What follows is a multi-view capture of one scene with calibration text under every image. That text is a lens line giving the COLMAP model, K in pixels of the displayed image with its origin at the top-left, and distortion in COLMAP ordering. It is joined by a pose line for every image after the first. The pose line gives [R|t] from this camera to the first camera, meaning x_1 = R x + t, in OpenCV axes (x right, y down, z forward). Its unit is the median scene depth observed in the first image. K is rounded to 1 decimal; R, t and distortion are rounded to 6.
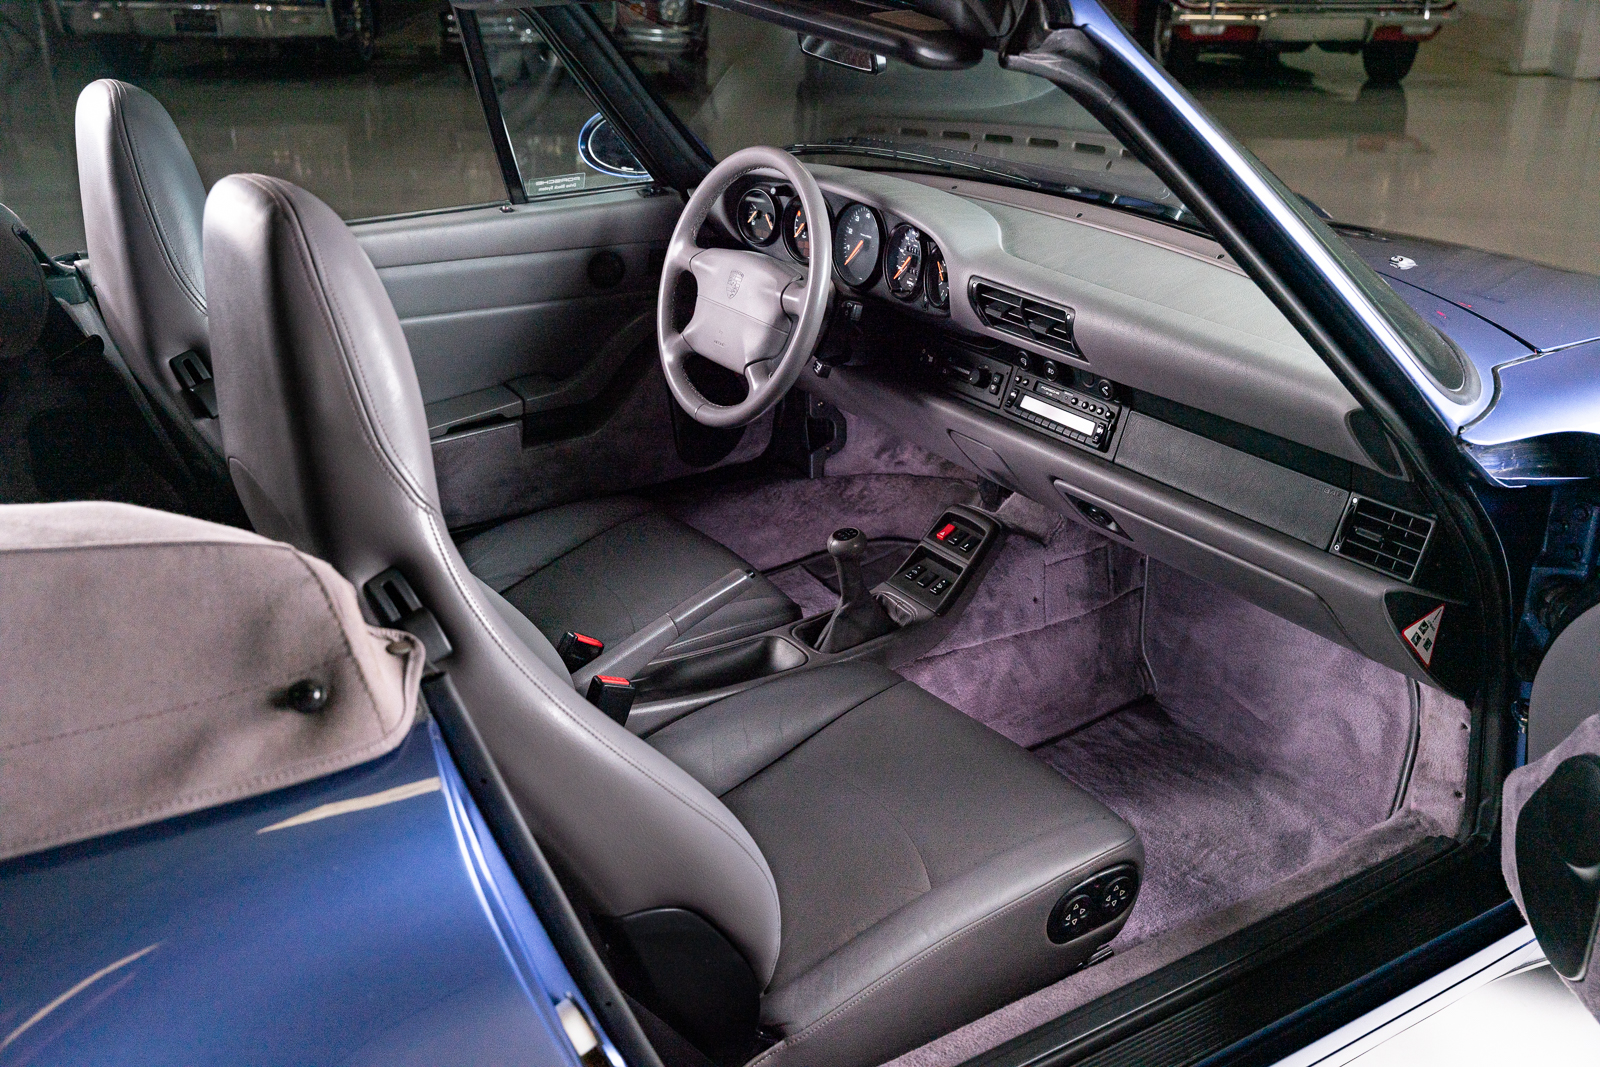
lens RADIAL K [[1598.6, 0, 764.0], [0, 1598.6, 516.8], [0, 0, 1]] dist [-0.000770, 0.000000]
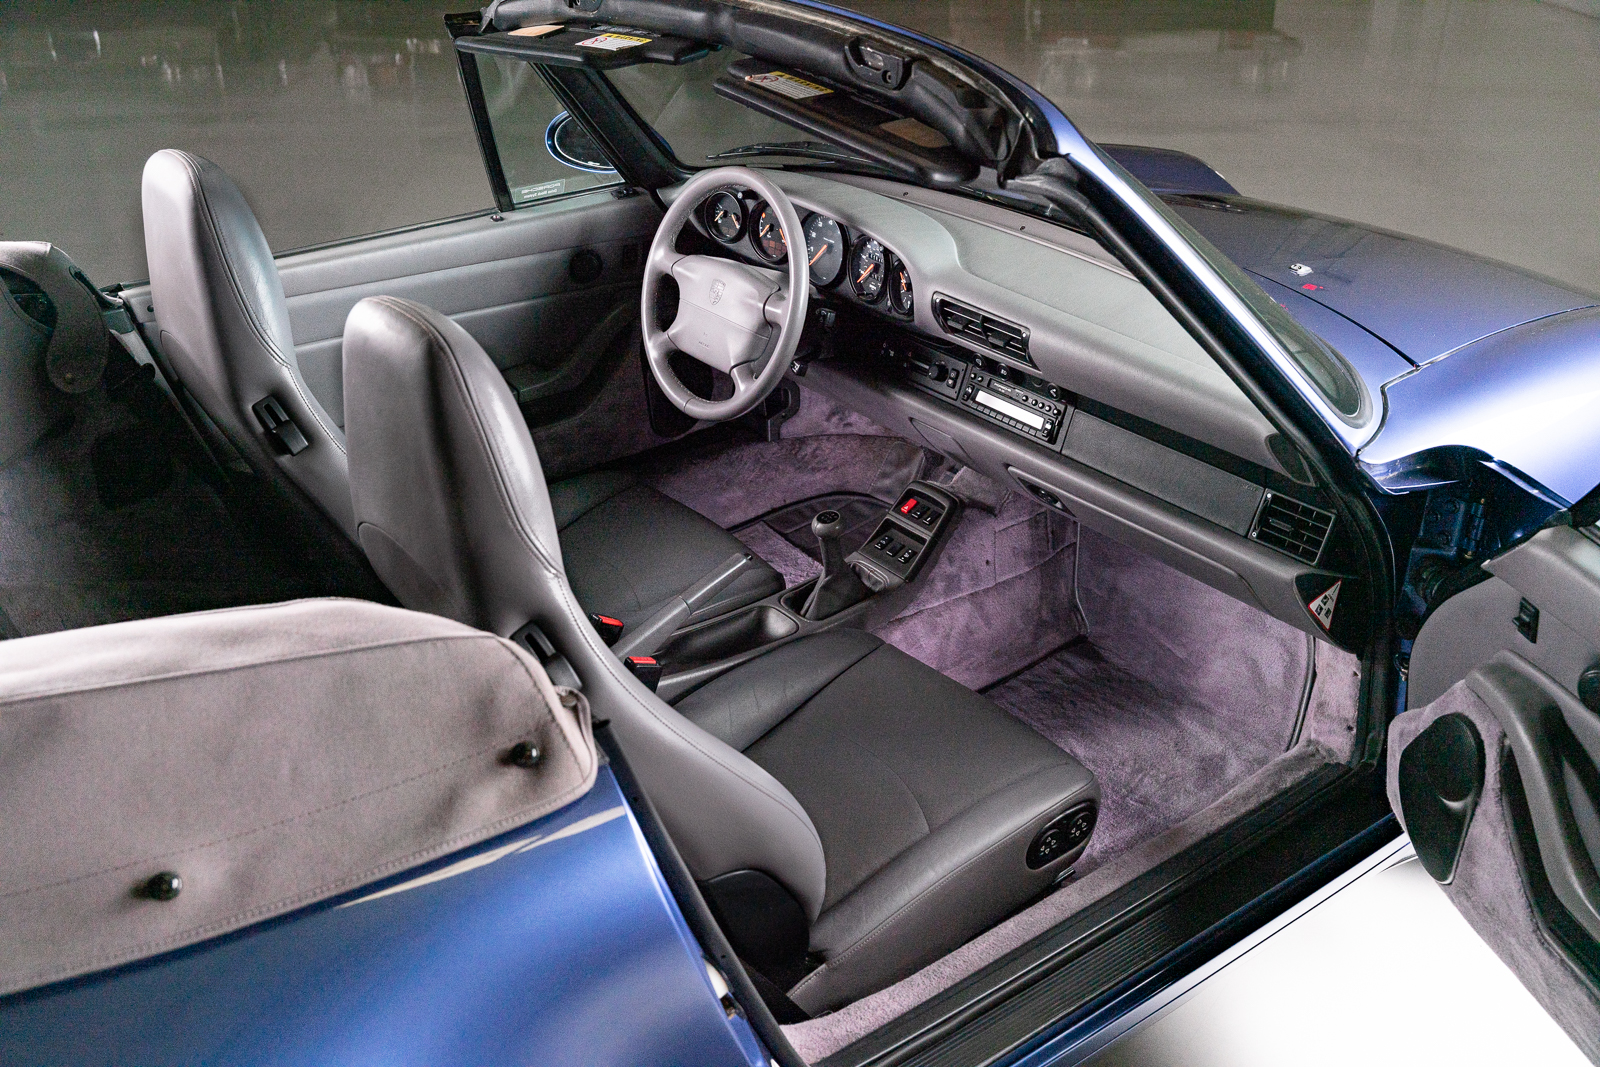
lens RADIAL K [[1598.6, 0, 762.7], [0, 1598.6, 534.7], [0, 0, 1]] dist [-0.000770, 0.000000]
pose [[0.996559, -0.037223, 0.074063, -0.080910], [0.030618, 0.995614, 0.088406, -0.079418], [-0.077029, -0.085834, 0.993327, -0.136149]]
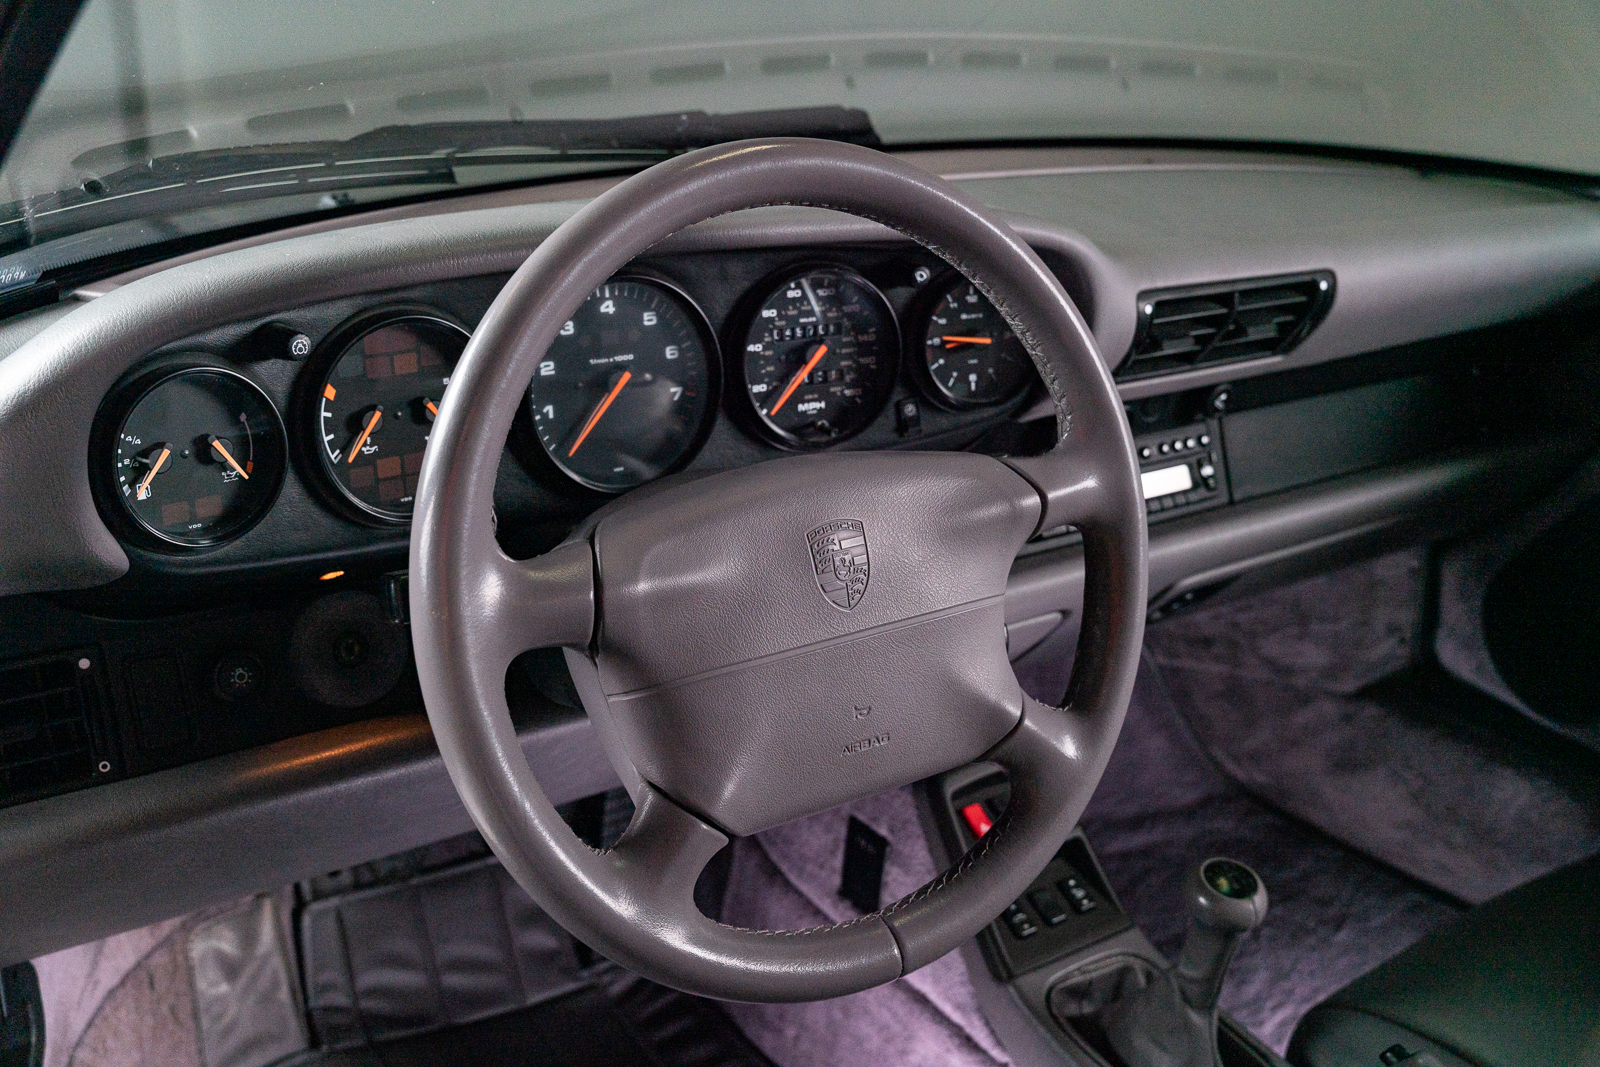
lens RADIAL K [[1598.6, 0, 793.8], [0, 1598.6, 525.4], [0, 0, 1]] dist [-0.000770, 0.000000]
pose [[-0.045708, -0.359746, 0.931930, -0.345622], [0.342346, 0.870770, 0.352928, -0.290823], [-0.938462, 0.335174, 0.083356, 1.044605]]
